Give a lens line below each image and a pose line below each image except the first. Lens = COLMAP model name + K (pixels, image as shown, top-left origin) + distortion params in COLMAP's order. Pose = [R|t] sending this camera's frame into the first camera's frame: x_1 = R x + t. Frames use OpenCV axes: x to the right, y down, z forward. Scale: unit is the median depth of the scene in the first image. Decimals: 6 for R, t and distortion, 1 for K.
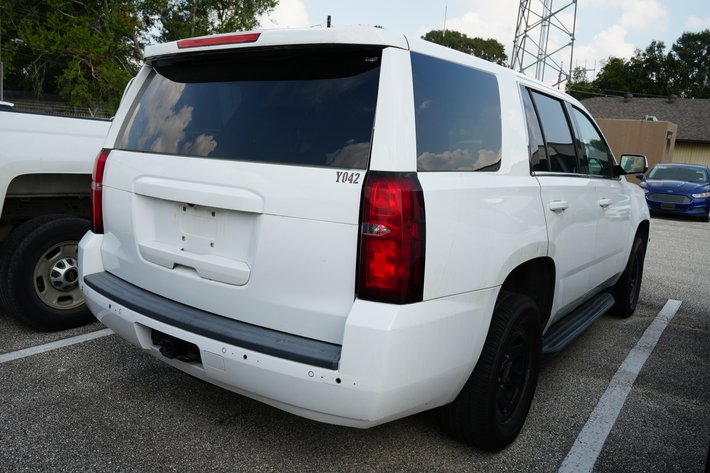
lens RADIAL K [[582.9, 0, 355.0], [0, 582.9, 236.5], [0, 0, 1]] dist [-0.035913, -0.005920]
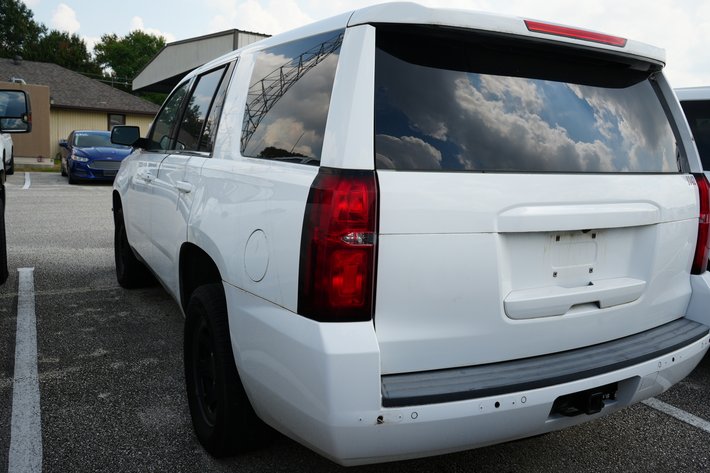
lens RADIAL K [[574.9, 0, 355.0], [0, 574.9, 236.5], [0, 0, 1]] dist [-0.007185, 0.001229]
pose [[0.417150, -0.189088, 0.888950, -1.117980], [0.127659, 0.980611, 0.148680, -0.204937], [-0.899827, 0.051460, 0.433201, 0.901989]]
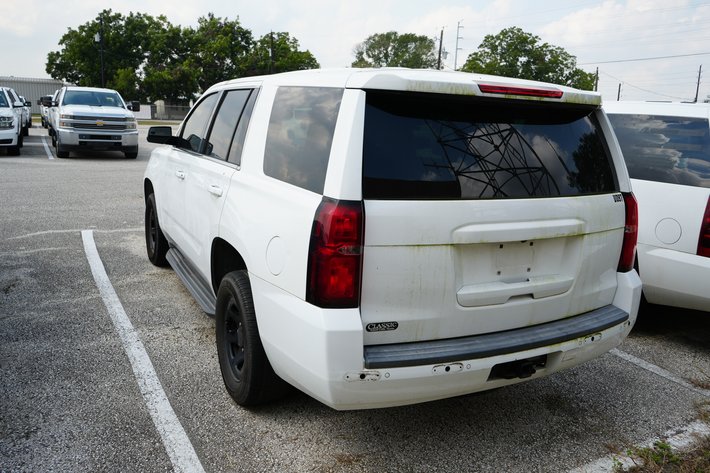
lens RADIAL K [[572.8, 0, 355.0], [0, 572.8, 236.5], [0, 0, 1]] dist [-0.024569, -0.005808]
pose [[0.437123, -0.228717, 0.869835, -1.322942], [0.114042, 0.973414, 0.198642, -0.306644], [-0.892142, 0.012367, 0.451585, 0.759245]]
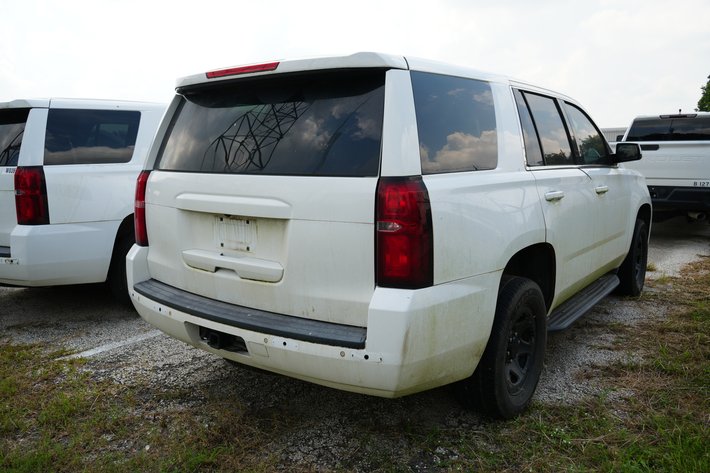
lens RADIAL K [[572.8, 0, 355.0], [0, 572.8, 236.5], [0, 0, 1]] dist [-0.024569, -0.005808]
pose [[0.997751, -0.060918, -0.027958, -0.001766], [0.060895, 0.998143, -0.001657, 0.003984], [0.028007, -0.000050, 0.999608, -0.117371]]
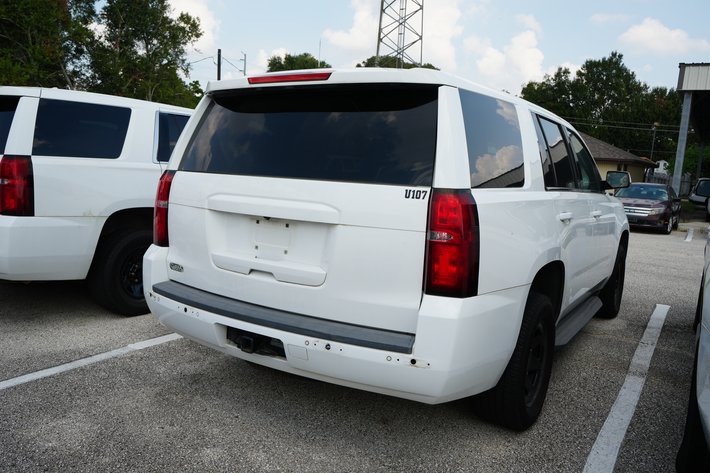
lens RADIAL K [[572.8, 0, 355.0], [0, 572.8, 236.5], [0, 0, 1]] dist [-0.024569, -0.005808]
pose [[0.998628, -0.013726, 0.050528, -0.158177], [0.015151, 0.999495, -0.027942, 0.015048], [-0.050119, 0.028670, 0.998332, -0.138174]]
